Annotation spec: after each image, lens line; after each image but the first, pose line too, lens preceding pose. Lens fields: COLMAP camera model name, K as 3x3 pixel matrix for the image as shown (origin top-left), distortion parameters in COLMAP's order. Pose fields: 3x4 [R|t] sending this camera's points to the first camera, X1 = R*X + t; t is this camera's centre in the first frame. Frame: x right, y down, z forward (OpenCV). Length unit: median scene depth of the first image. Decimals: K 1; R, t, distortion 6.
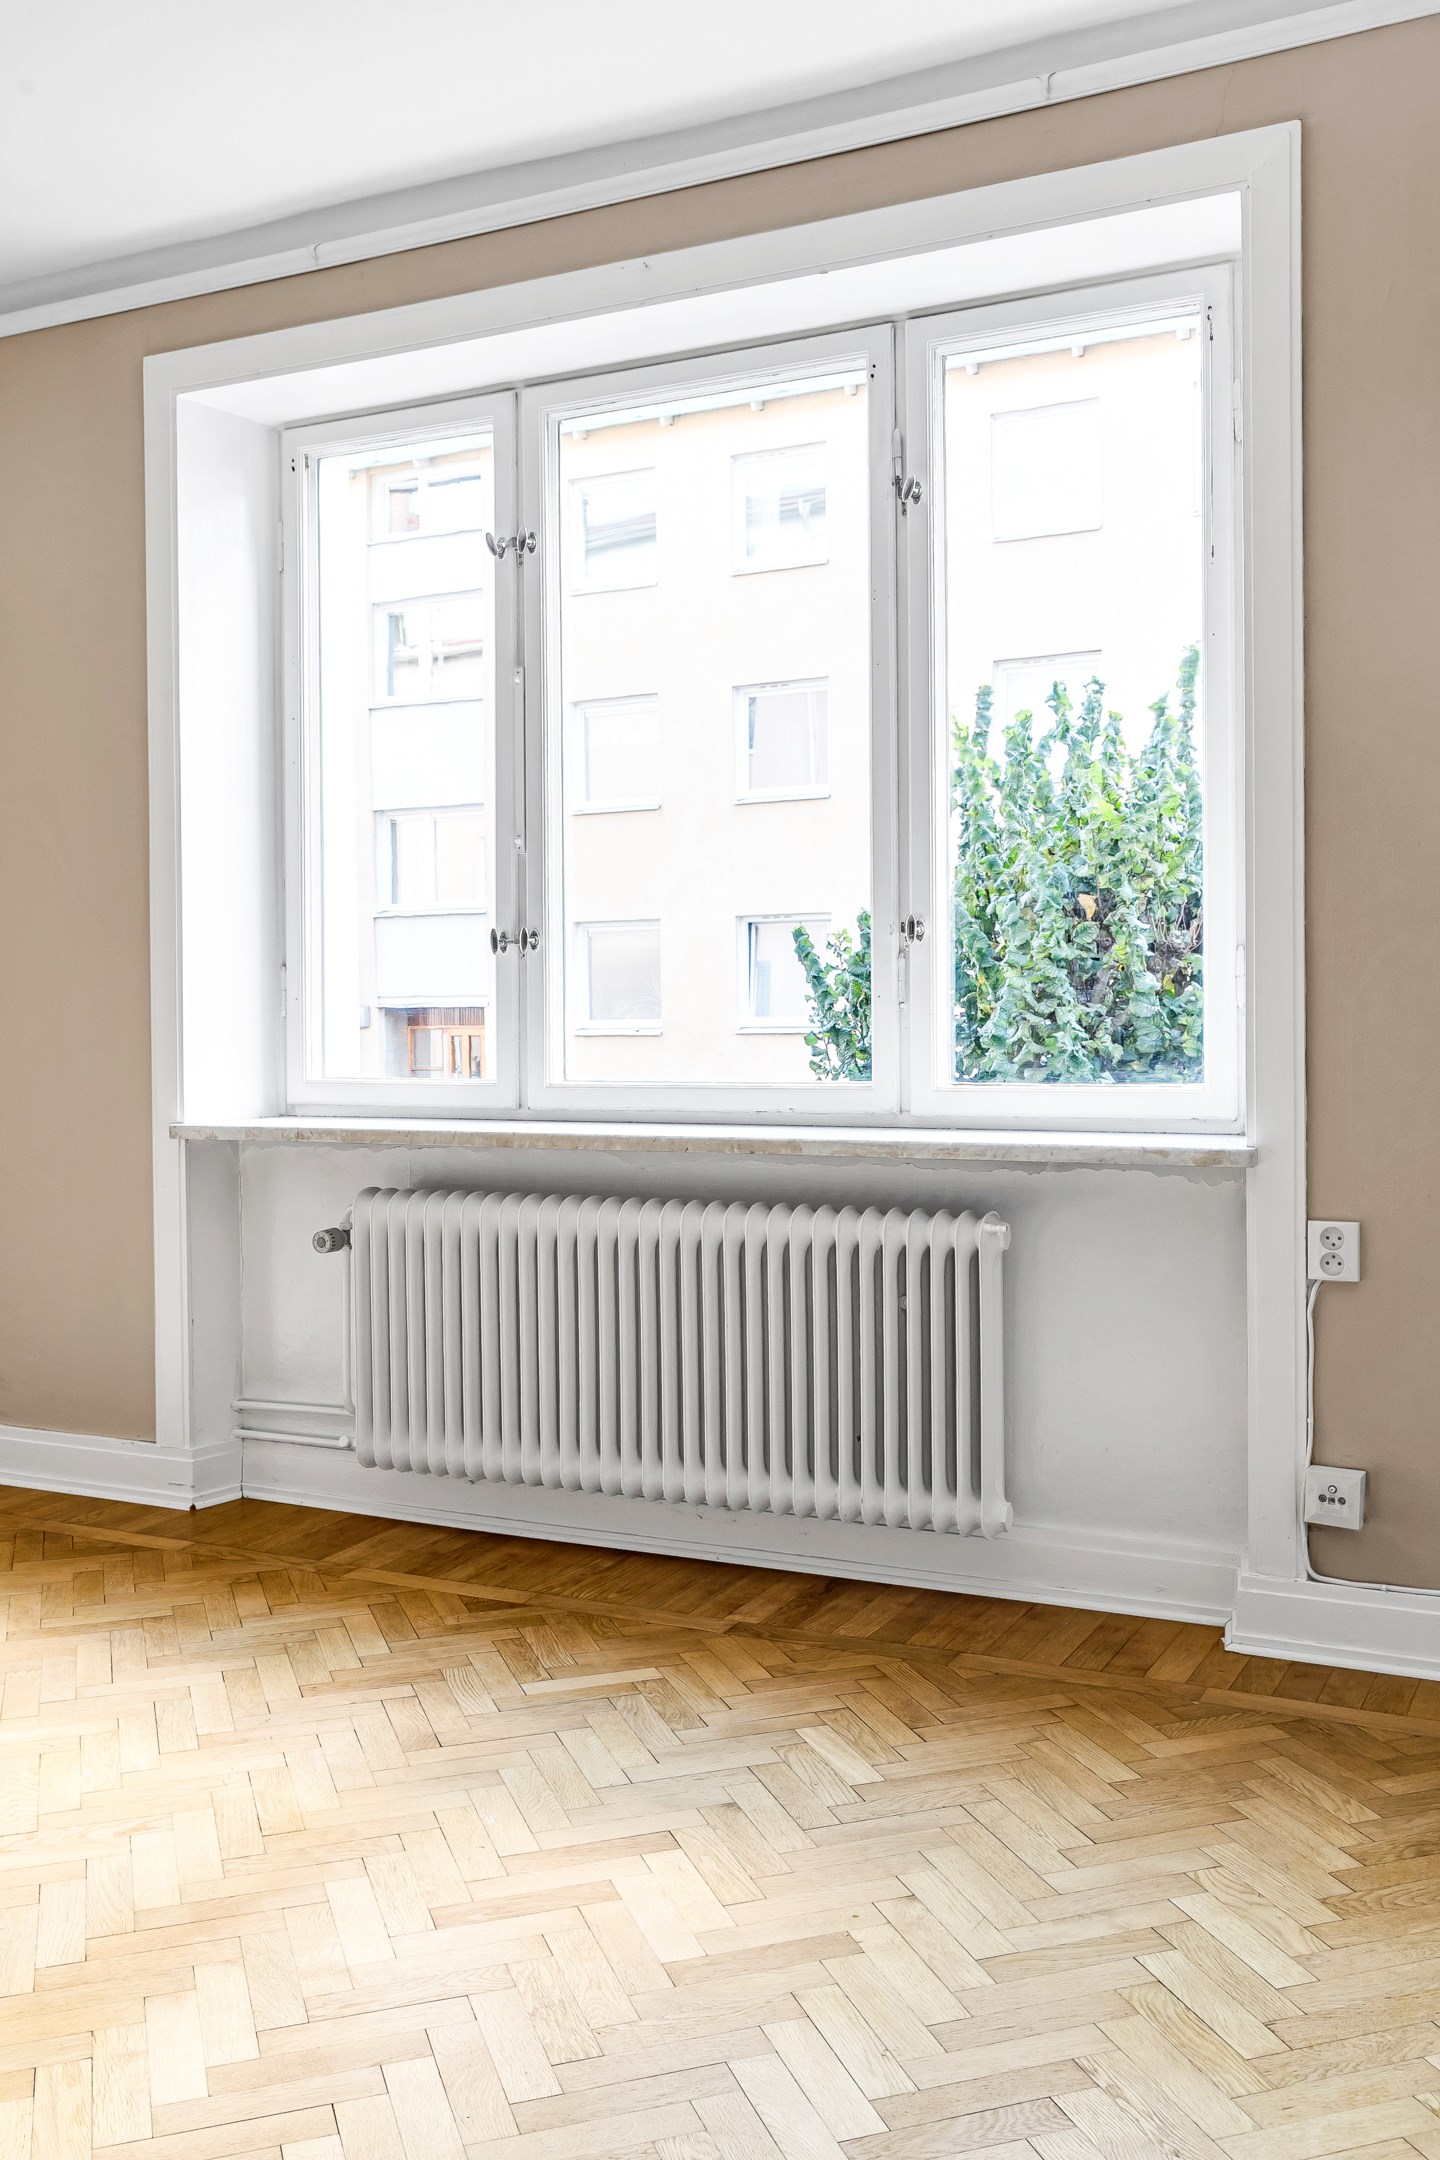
lens RADIAL K [[1821.1, 0, 720.6], [0, 1821.1, 1039.1], [0, 0, 1]] dist [0.000779, 0.006447]
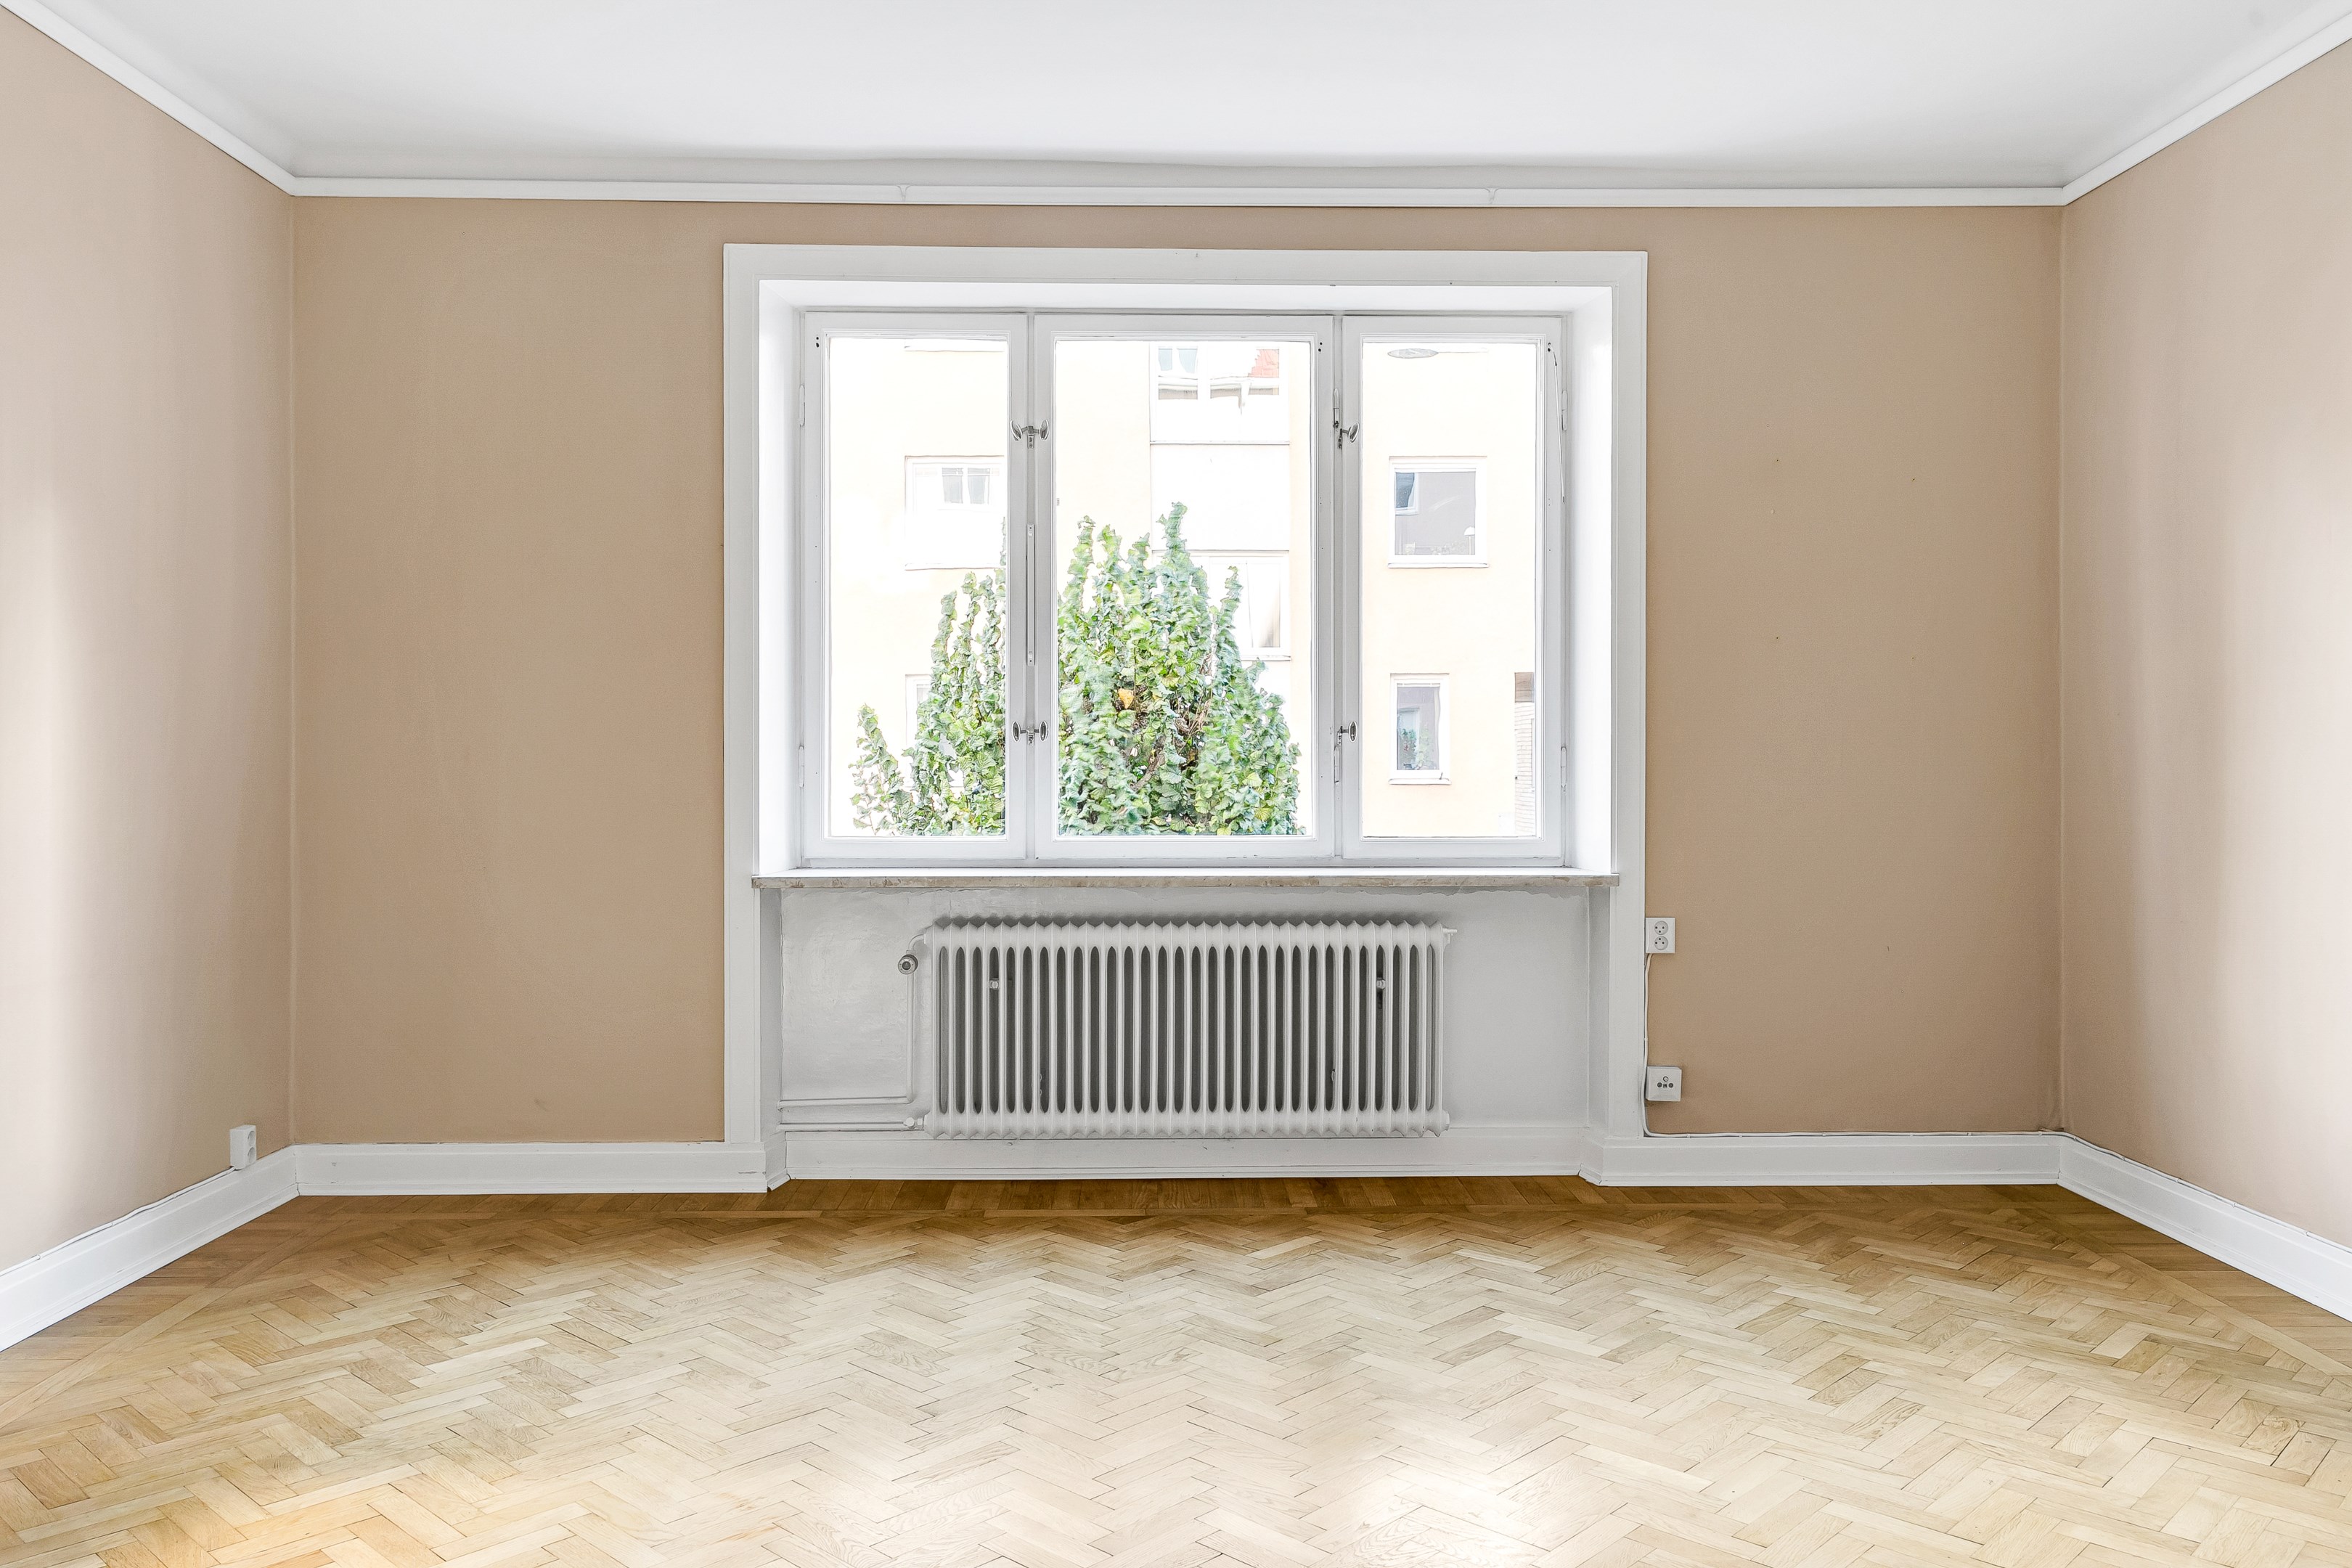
lens RADIAL K [[1628.9, 0, 1134.8], [0, 1628.9, 774.5], [0, 0, 1]] dist [0.001878, -0.000609]
pose [[0.900087, 0.006087, 0.435667, -0.651673], [-0.001266, 0.999935, -0.011357, -0.010760], [-0.435708, 0.009671, 0.900036, -0.110729]]
